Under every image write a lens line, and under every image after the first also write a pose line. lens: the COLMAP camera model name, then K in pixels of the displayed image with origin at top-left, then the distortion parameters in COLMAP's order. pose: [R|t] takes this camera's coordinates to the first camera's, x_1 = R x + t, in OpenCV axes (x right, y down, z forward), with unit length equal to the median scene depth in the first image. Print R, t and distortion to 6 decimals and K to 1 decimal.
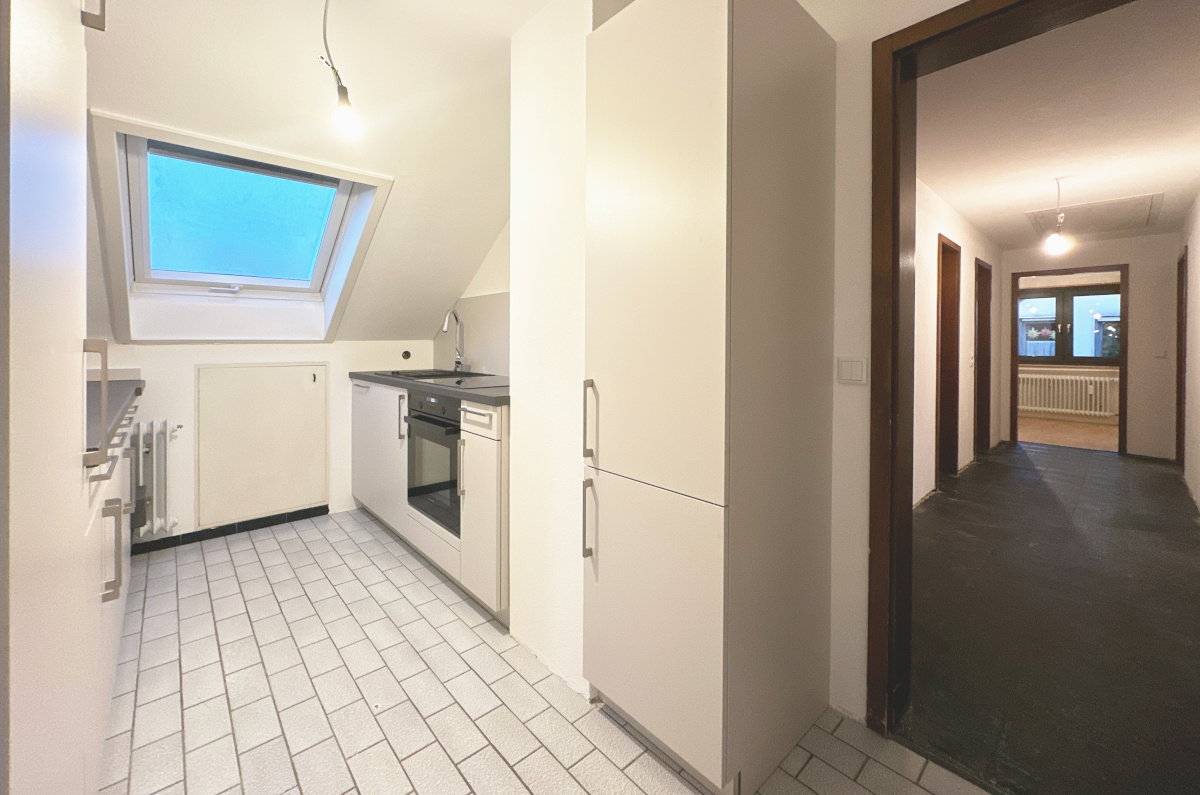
lens RADIAL K [[478.1, 0, 600.7], [0, 478.1, 347.4], [0, 0, 1]] dist [-0.000553, 0.000393]
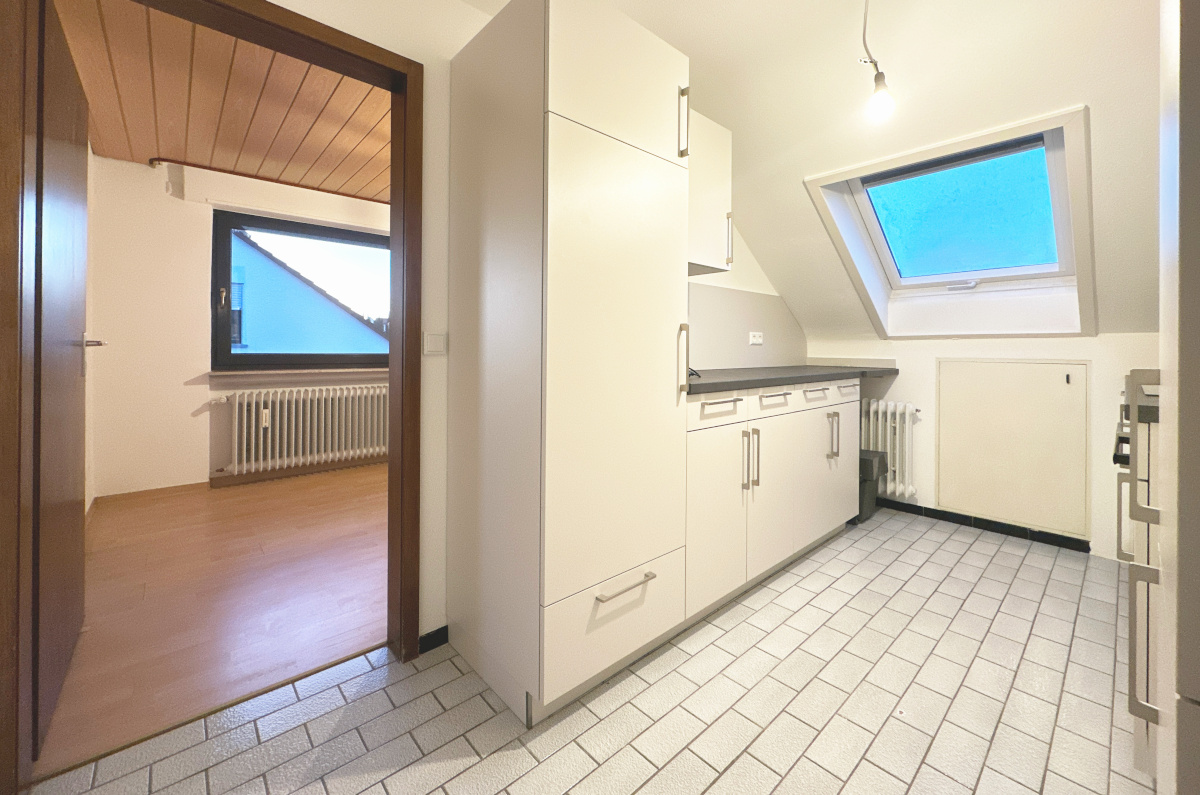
lens RADIAL K [[478.1, 0, 600.7], [0, 478.1, 347.4], [0, 0, 1]] dist [-0.000553, 0.000393]
pose [[-0.005517, -0.006657, -0.999963, 0.278300], [-0.014210, 0.999877, -0.006578, 0.032185], [0.999884, 0.014173, -0.005611, 0.242403]]
